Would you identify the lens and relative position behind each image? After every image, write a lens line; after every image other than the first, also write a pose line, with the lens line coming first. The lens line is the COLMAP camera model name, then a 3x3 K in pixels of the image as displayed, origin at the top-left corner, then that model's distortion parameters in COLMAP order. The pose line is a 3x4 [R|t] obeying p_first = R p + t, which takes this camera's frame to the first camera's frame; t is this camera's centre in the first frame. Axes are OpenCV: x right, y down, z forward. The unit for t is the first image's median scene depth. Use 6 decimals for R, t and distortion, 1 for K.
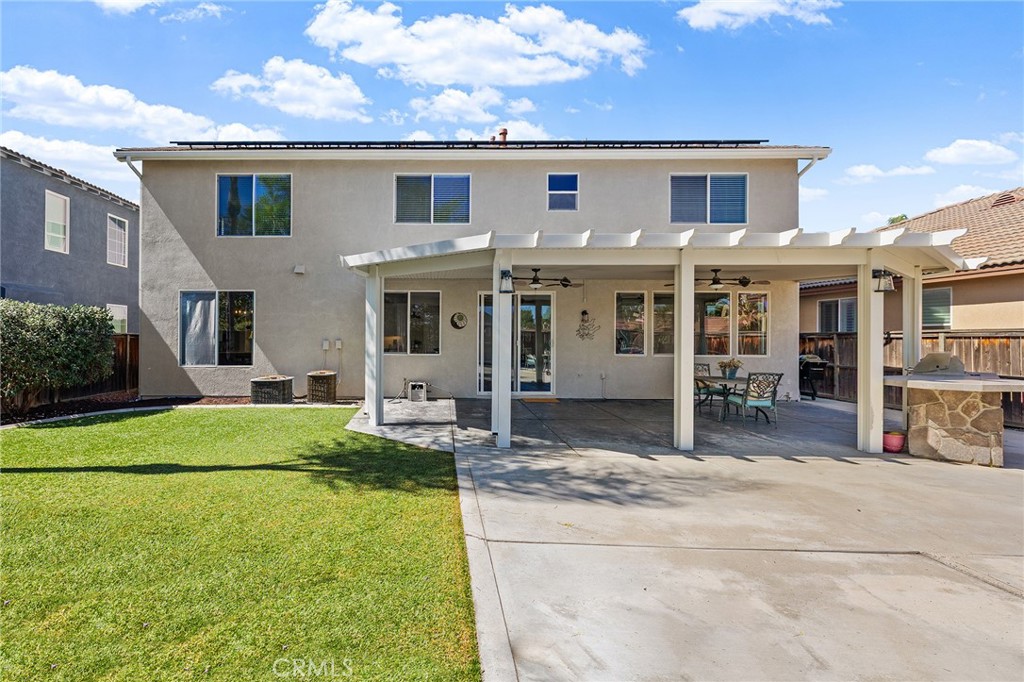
lens RADIAL K [[456.4, 0, 435.3], [0, 456.4, 334.9], [0, 0, 1]] dist [-0.000664, -0.000231]
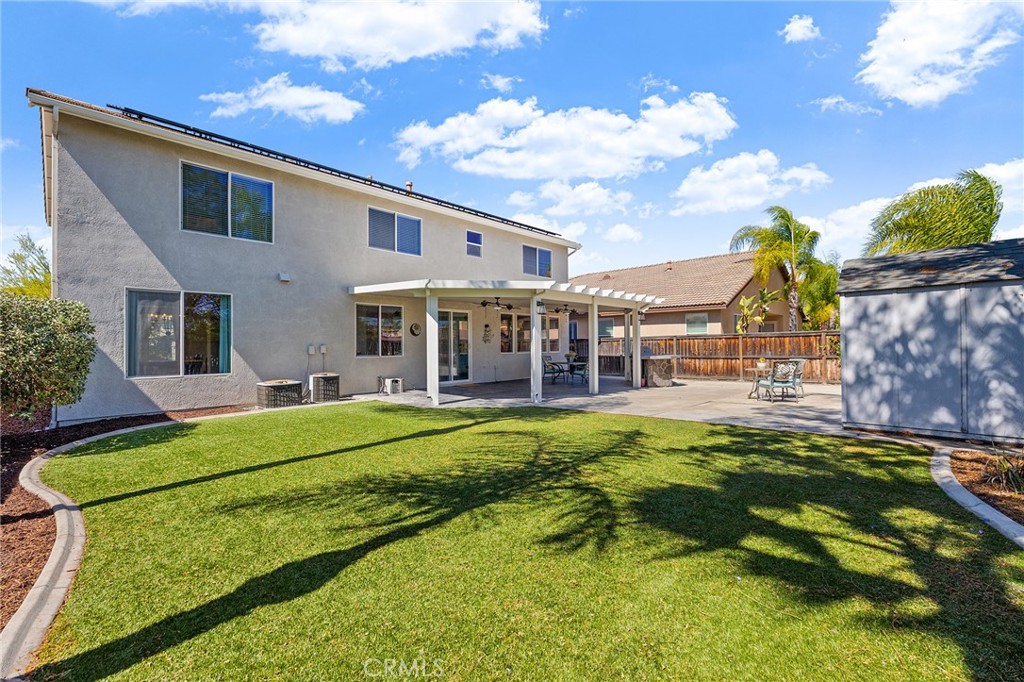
lens RADIAL K [[435.6, 0, 500.9], [0, 435.6, 340.9], [0, 0, 1]] dist [0.001750, 0.000222]
pose [[0.689814, -0.001648, 0.723985, -0.675406], [0.010615, 0.999913, -0.007837, 0.013539], [-0.723909, 0.013091, 0.689771, -0.034810]]
